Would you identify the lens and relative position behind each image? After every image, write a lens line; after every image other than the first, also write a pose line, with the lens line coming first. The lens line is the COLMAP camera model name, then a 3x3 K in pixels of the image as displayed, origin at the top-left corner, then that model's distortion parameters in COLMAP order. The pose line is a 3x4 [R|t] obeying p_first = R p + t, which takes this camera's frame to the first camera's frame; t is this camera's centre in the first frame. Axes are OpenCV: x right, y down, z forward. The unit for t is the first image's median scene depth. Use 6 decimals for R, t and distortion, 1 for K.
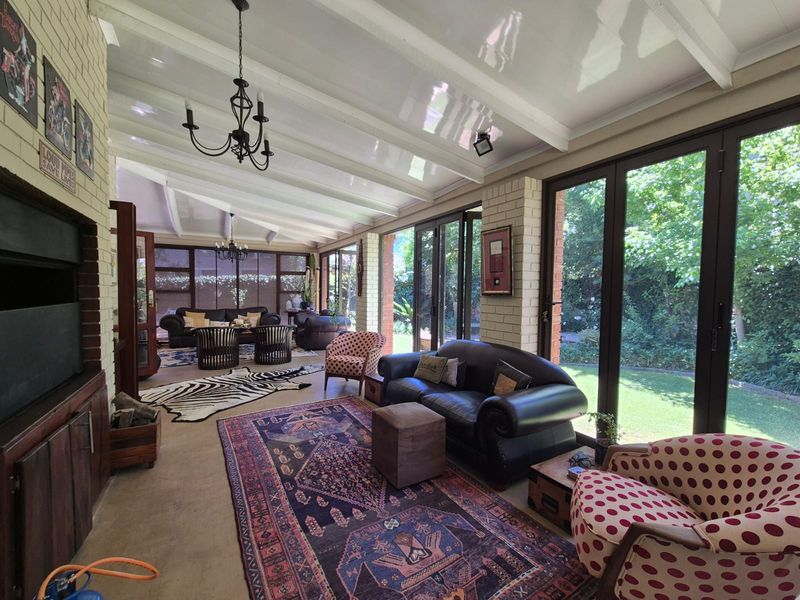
lens RADIAL K [[328.4, 0, 392.8], [0, 328.4, 302.9], [0, 0, 1]] dist [0.000418, 0.000091]
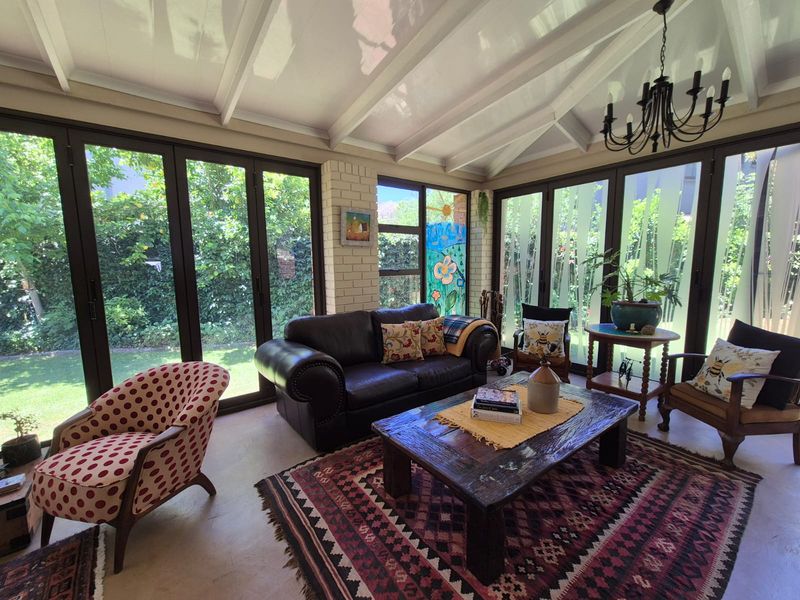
lens RADIAL K [[328.4, 0, 392.8], [0, 328.4, 302.9], [0, 0, 1]] dist [0.000418, 0.000091]
pose [[-0.133941, -0.128816, 0.982581, -0.500457], [0.047957, 0.989511, 0.136262, -0.038349], [-0.989828, 0.065372, -0.126358, 0.094412]]
